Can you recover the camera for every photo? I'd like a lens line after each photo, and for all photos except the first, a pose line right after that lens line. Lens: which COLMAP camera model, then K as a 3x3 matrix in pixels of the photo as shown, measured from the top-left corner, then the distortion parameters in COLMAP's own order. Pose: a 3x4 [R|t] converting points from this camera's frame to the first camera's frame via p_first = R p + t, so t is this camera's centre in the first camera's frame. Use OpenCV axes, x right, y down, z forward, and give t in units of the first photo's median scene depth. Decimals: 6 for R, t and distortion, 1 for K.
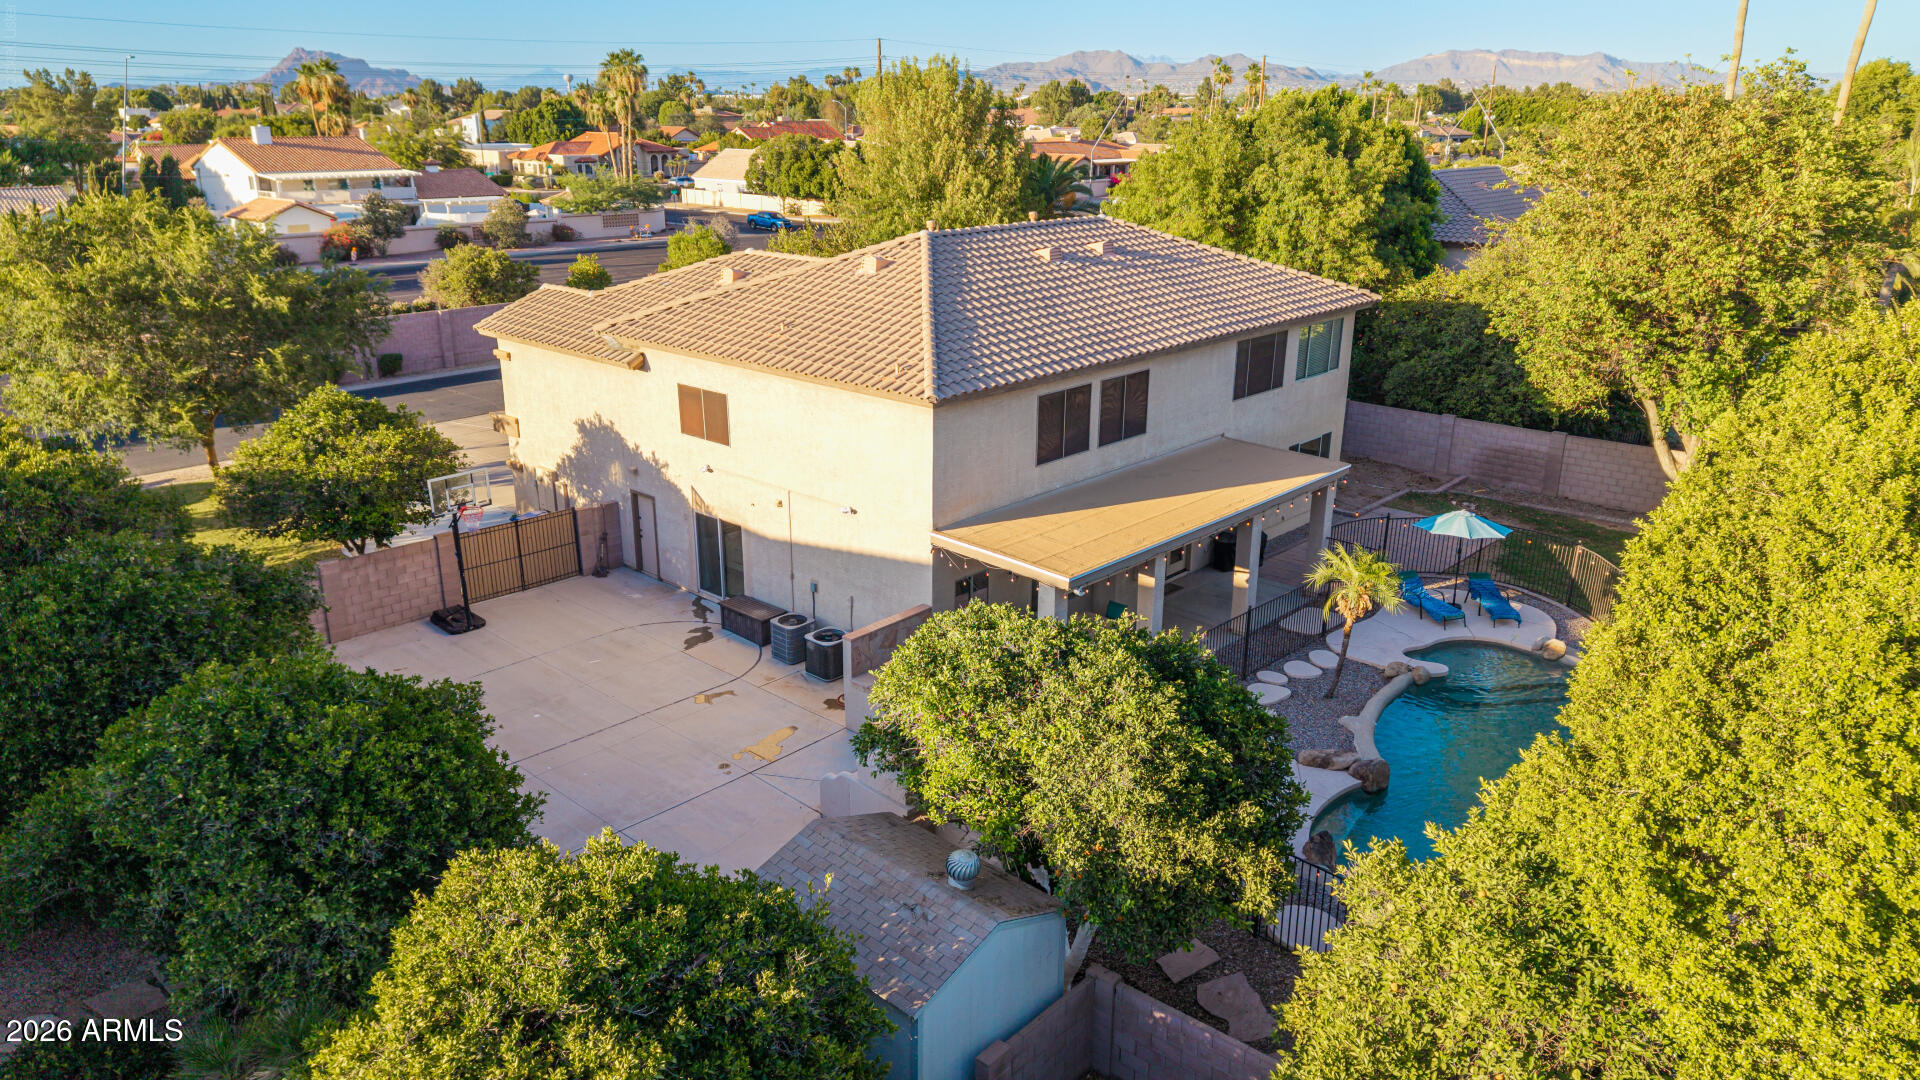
lens RADIAL K [[1290.9, 0, 953.7], [0, 1290.9, 550.2], [0, 0, 1]] dist [0.030224, -0.039348]
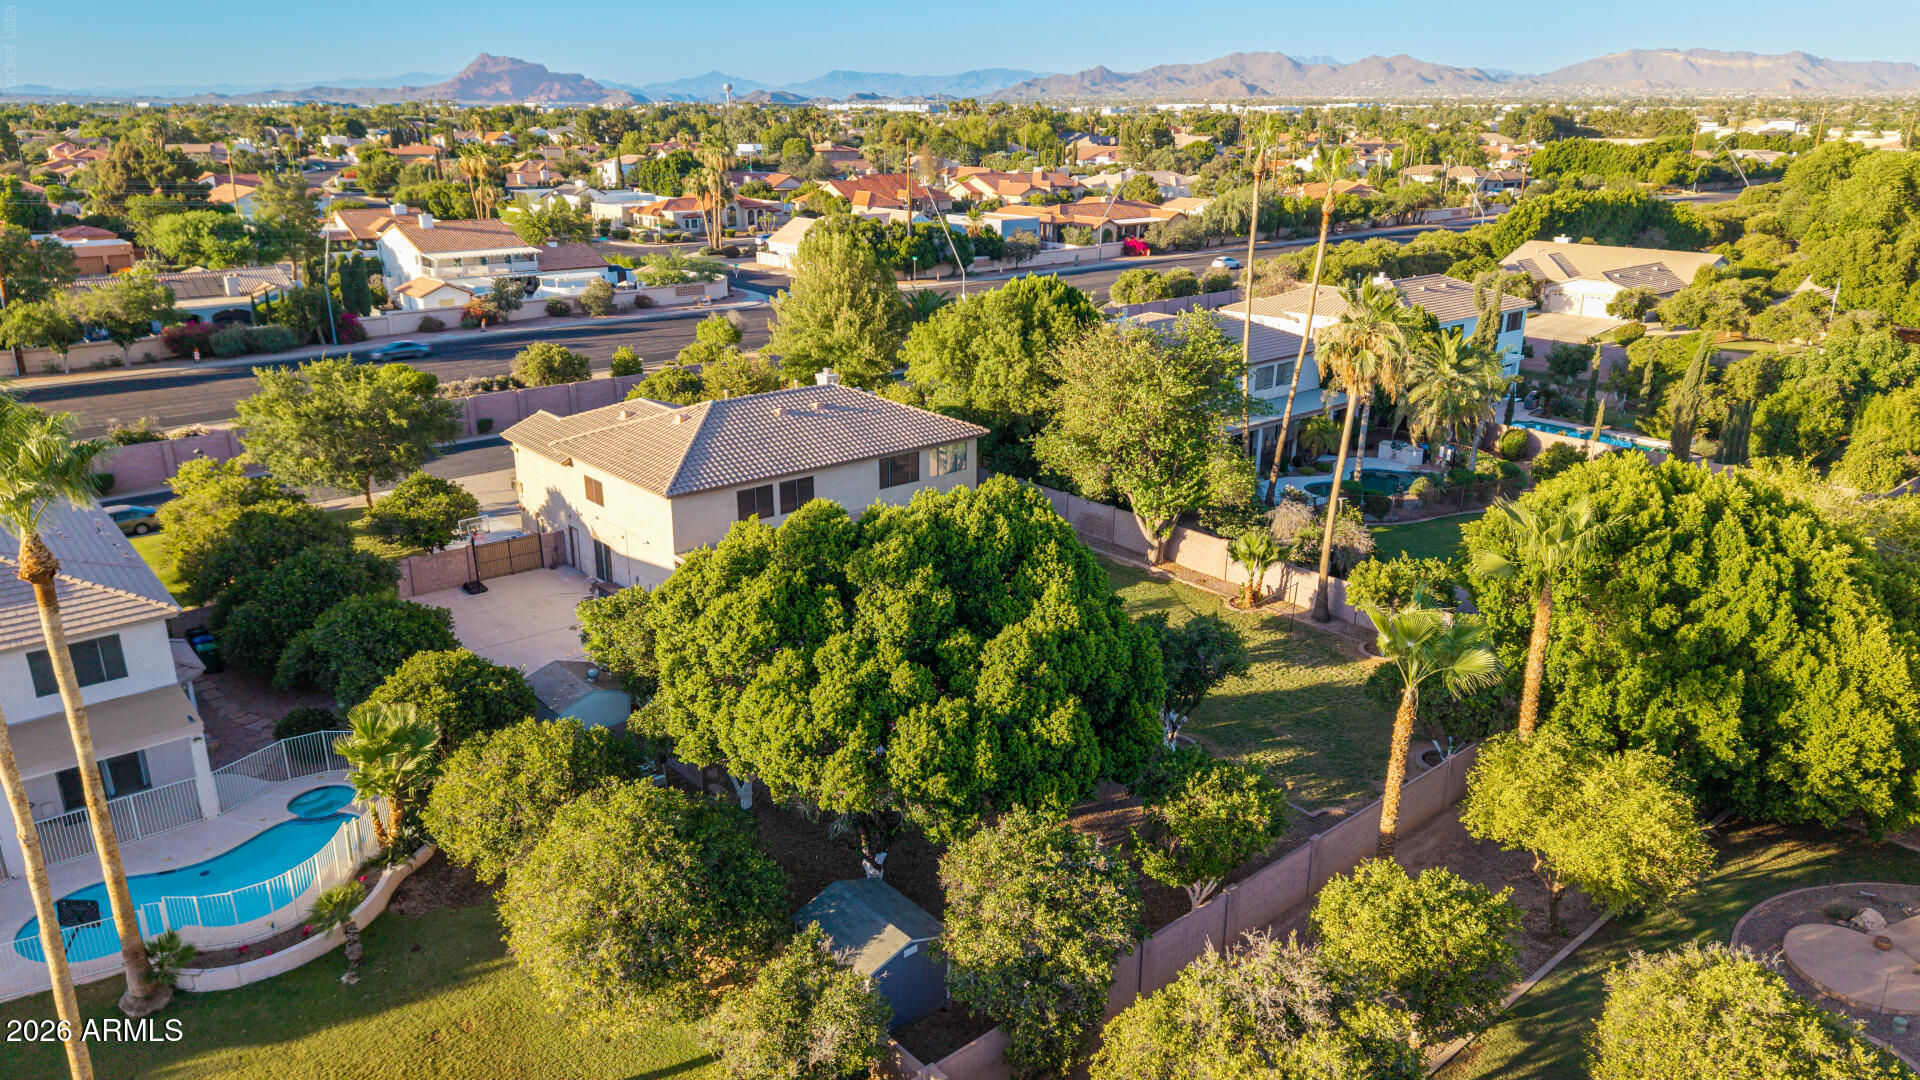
lens RADIAL K [[1290.9, 0, 958.1], [0, 1290.9, 535.1], [0, 0, 1]] dist [0.030224, -0.039348]
pose [[0.993888, 0.036506, -0.104178, 0.517425], [-0.037682, 0.999246, -0.009340, -0.034102], [0.103759, 0.013208, 0.994515, -0.845945]]
